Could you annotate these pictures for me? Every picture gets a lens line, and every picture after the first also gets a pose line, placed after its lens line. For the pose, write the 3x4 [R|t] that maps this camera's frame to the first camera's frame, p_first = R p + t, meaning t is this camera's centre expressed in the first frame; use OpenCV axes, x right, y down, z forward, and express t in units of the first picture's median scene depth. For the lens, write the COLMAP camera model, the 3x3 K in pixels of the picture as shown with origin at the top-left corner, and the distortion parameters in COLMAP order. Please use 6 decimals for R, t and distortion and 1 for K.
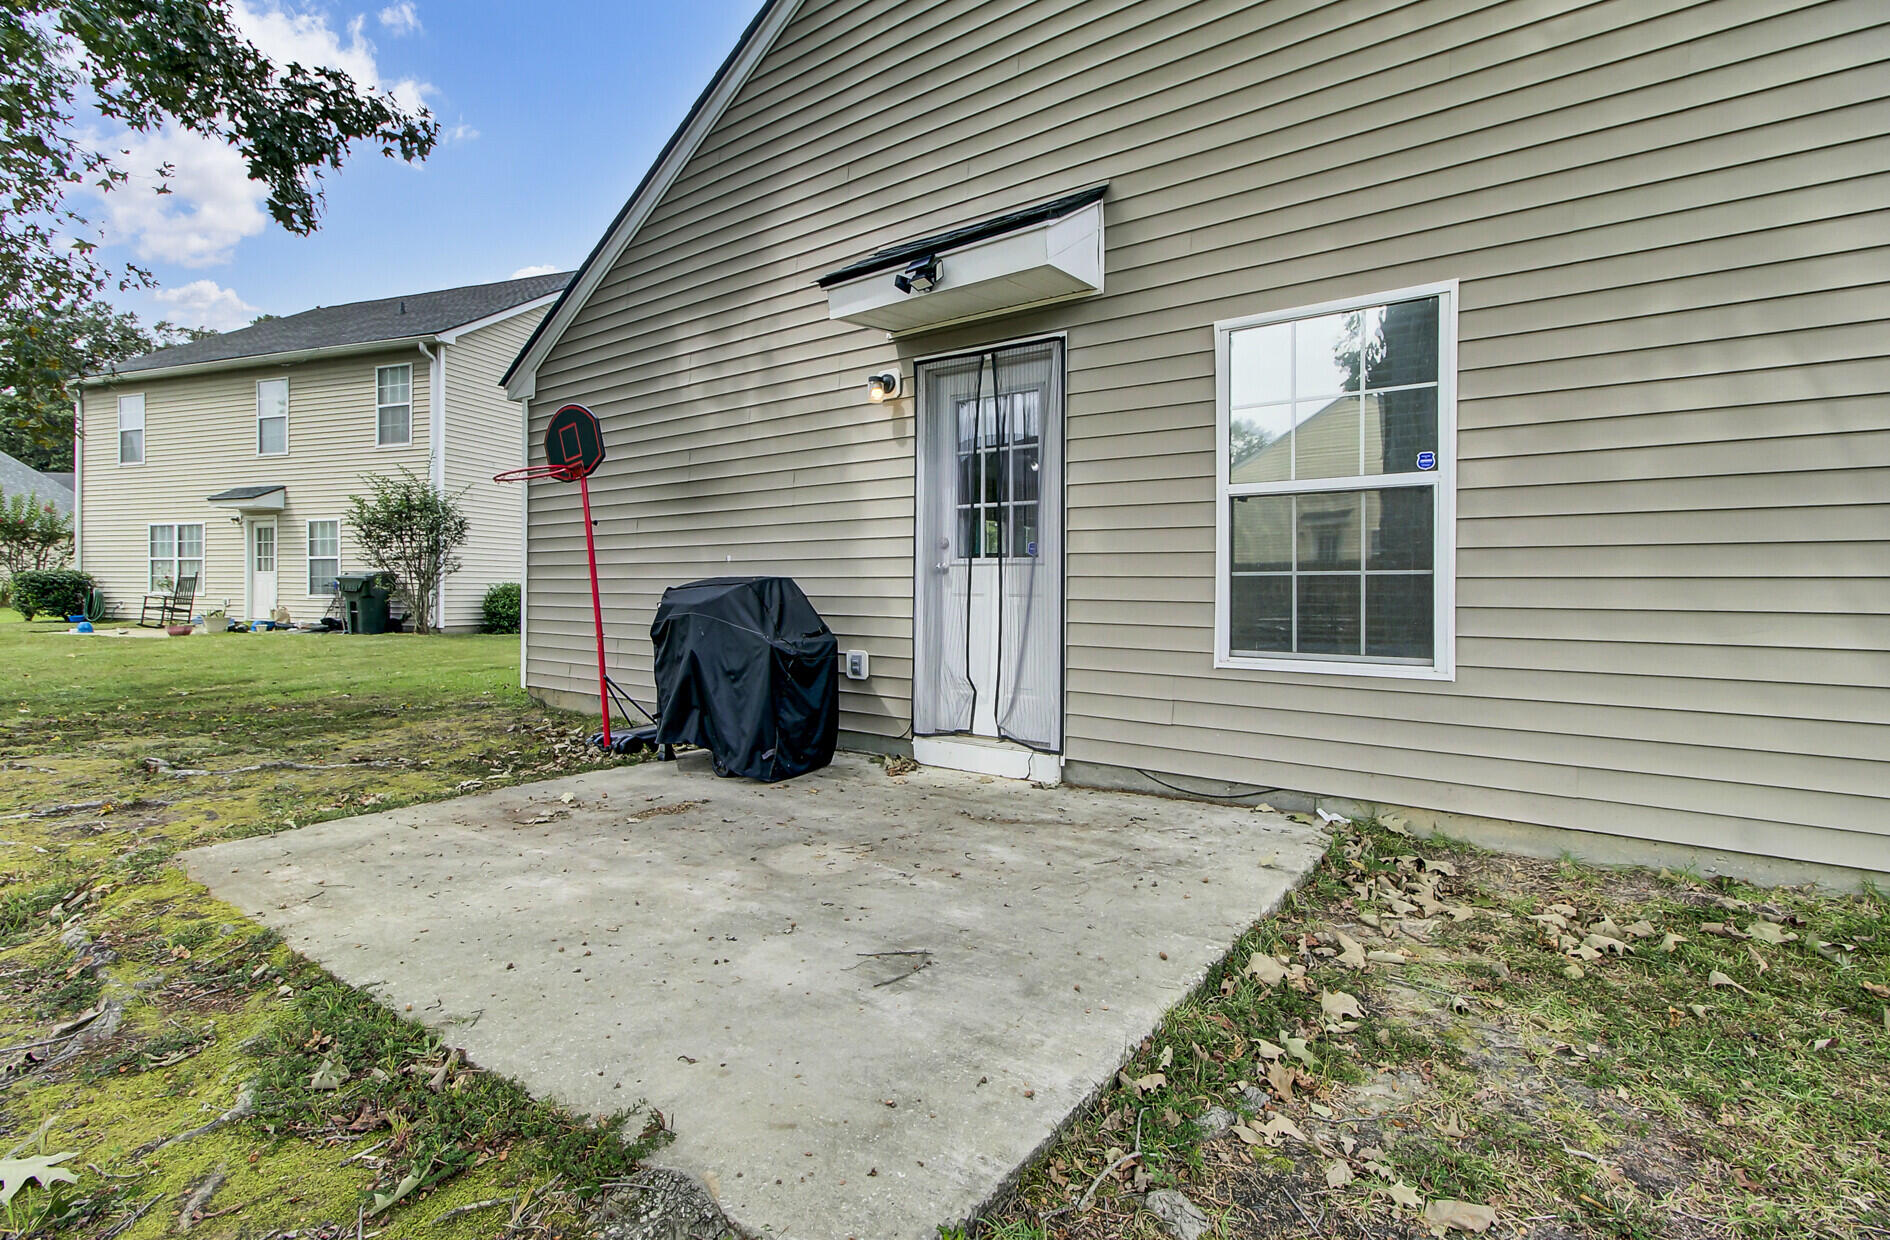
lens RADIAL K [[871.7, 0, 963.1], [0, 871.7, 599.7], [0, 0, 1]] dist [0.000633, -0.000065]
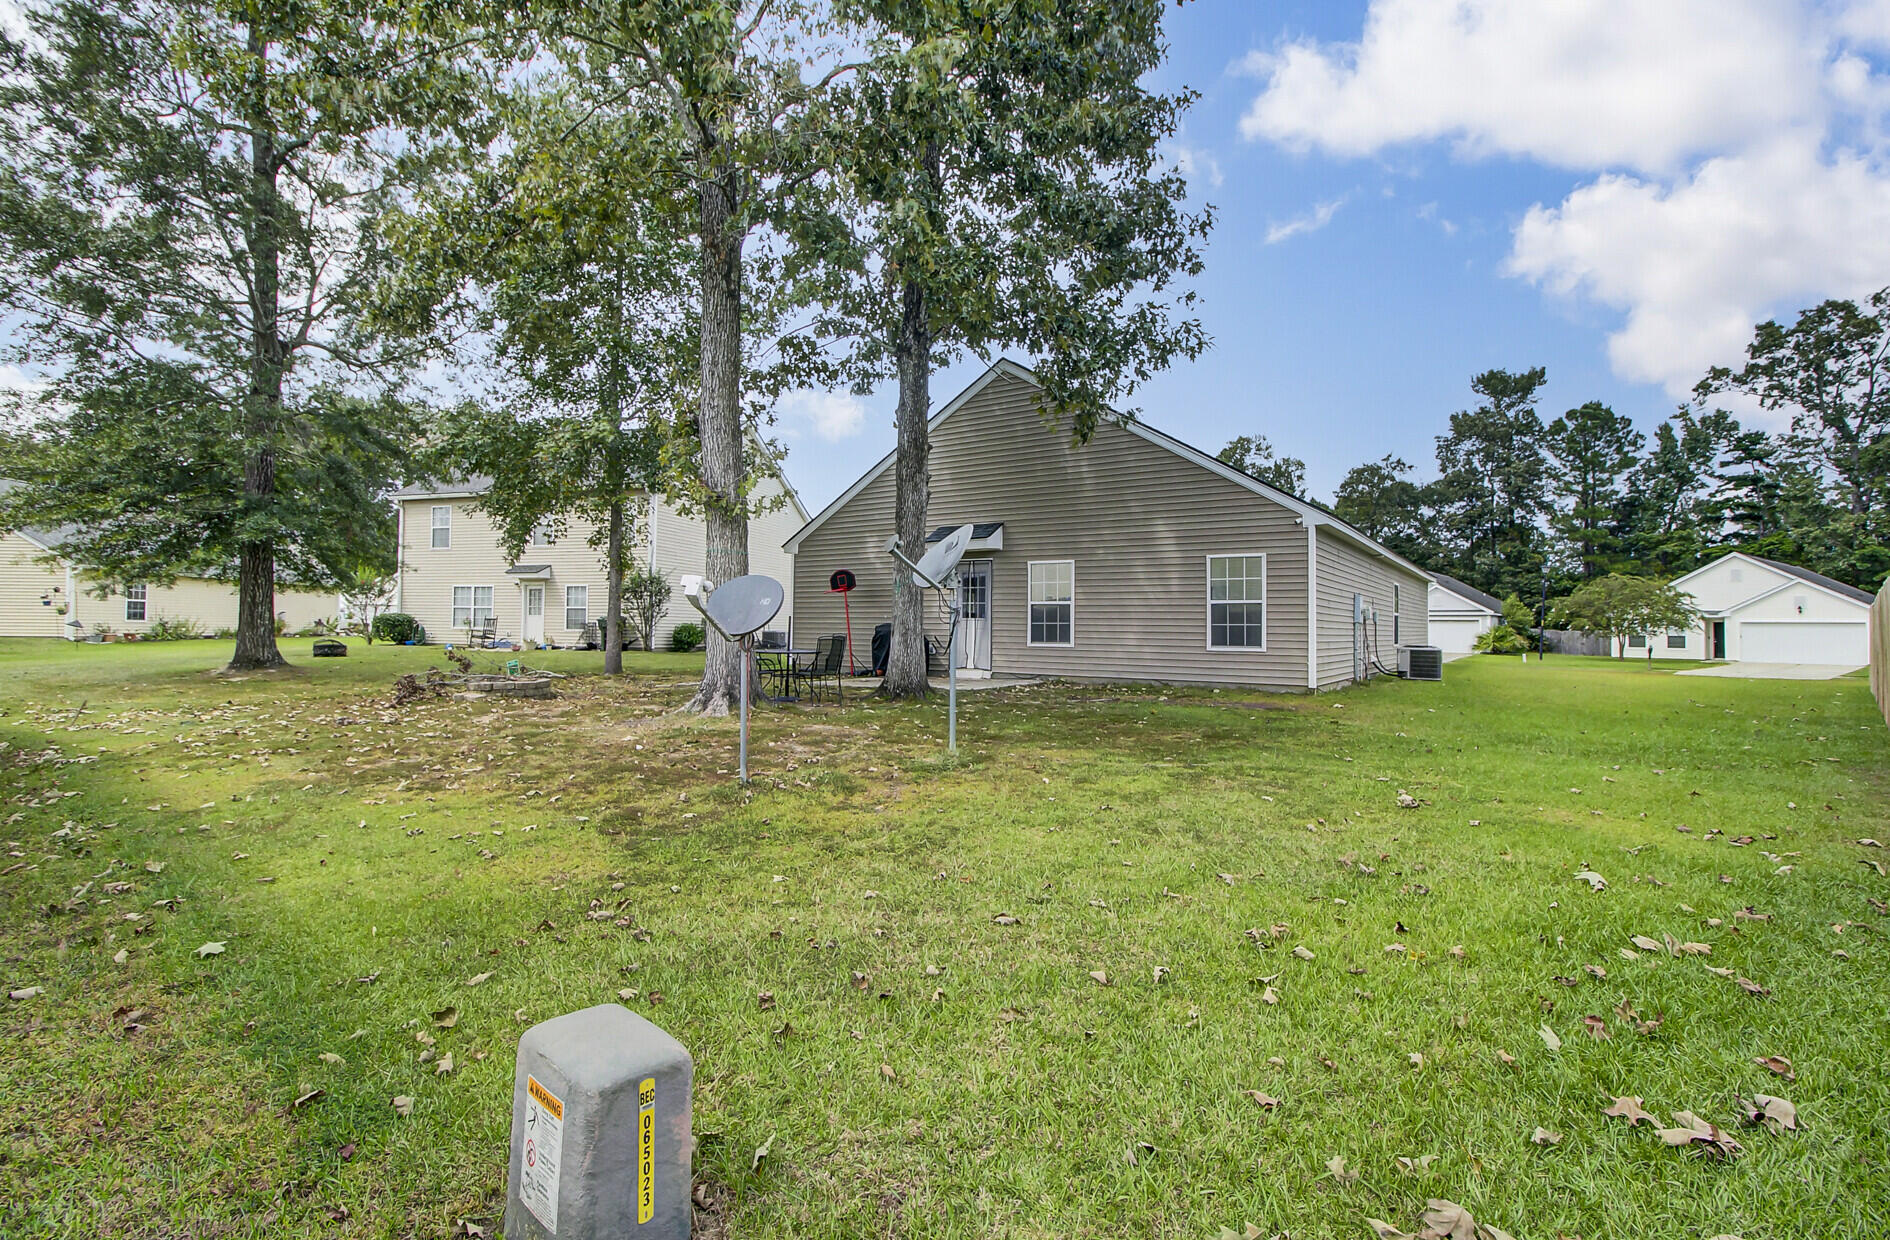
lens RADIAL K [[910.0, 0, 945.0], [0, 910.0, 620.0], [0, 0, 1]] dist [-0.000440, -0.000316]
pose [[0.999680, 0.013055, 0.021663, -0.153189], [-0.012389, 0.999455, -0.030596, 0.071320], [-0.022050, 0.030318, 0.999297, -2.576732]]
